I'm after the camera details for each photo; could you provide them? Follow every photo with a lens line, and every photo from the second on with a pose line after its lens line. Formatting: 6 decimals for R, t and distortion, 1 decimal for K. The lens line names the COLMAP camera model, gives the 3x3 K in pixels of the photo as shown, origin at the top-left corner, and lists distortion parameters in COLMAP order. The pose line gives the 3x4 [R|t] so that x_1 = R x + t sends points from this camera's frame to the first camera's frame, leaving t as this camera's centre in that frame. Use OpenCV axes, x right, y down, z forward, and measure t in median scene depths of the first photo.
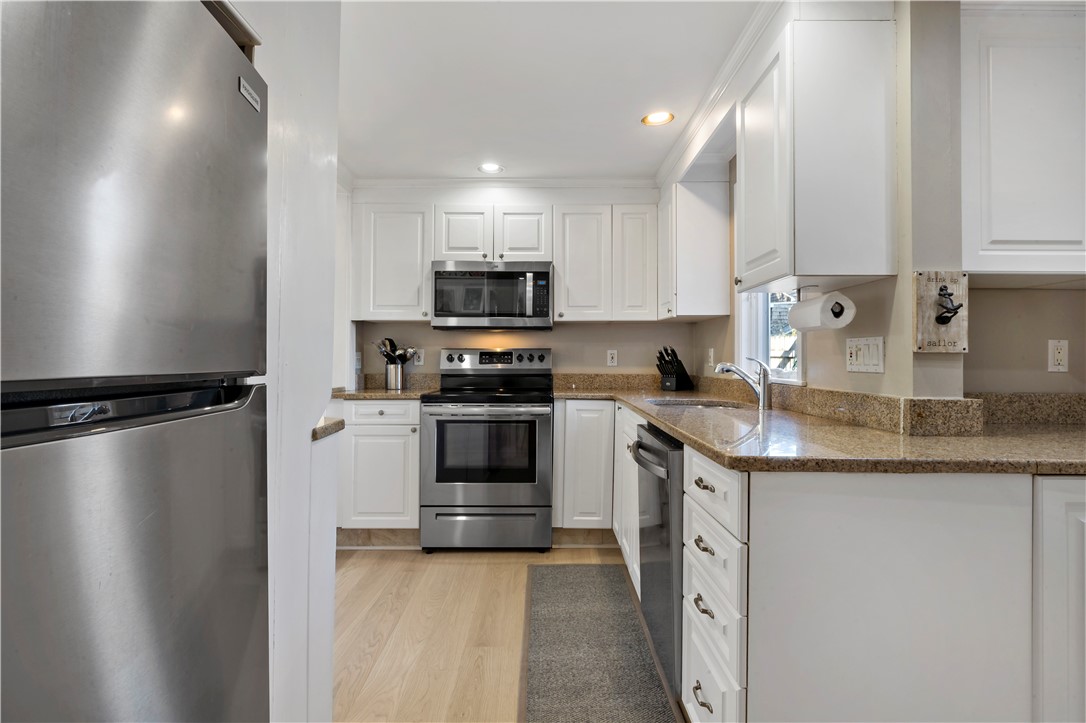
lens RADIAL K [[546.2, 0, 543.4], [0, 546.2, 358.7], [0, 0, 1]] dist [-0.005604, 0.000297]
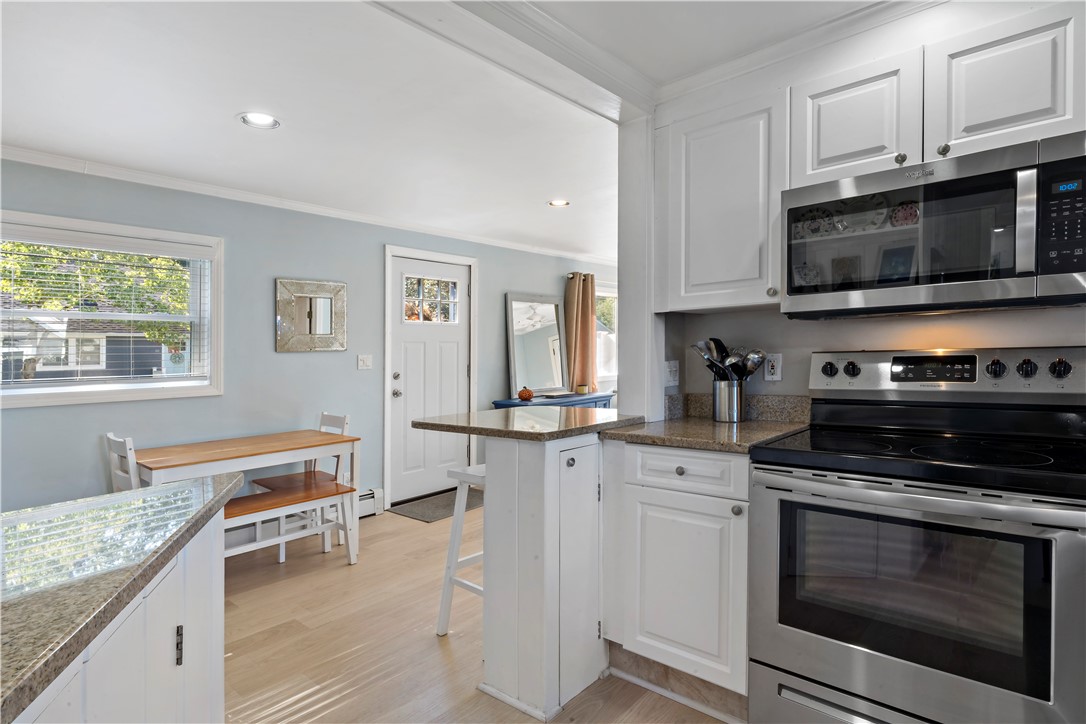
lens RADIAL K [[546.2, 0, 533.9], [0, 546.2, 372.5], [0, 0, 1]] dist [-0.005604, 0.000297]
pose [[0.729848, 0.004968, -0.683591, -0.014746], [0.028081, 0.998912, 0.037240, -0.027131], [0.683032, -0.046375, 0.728914, 0.418507]]
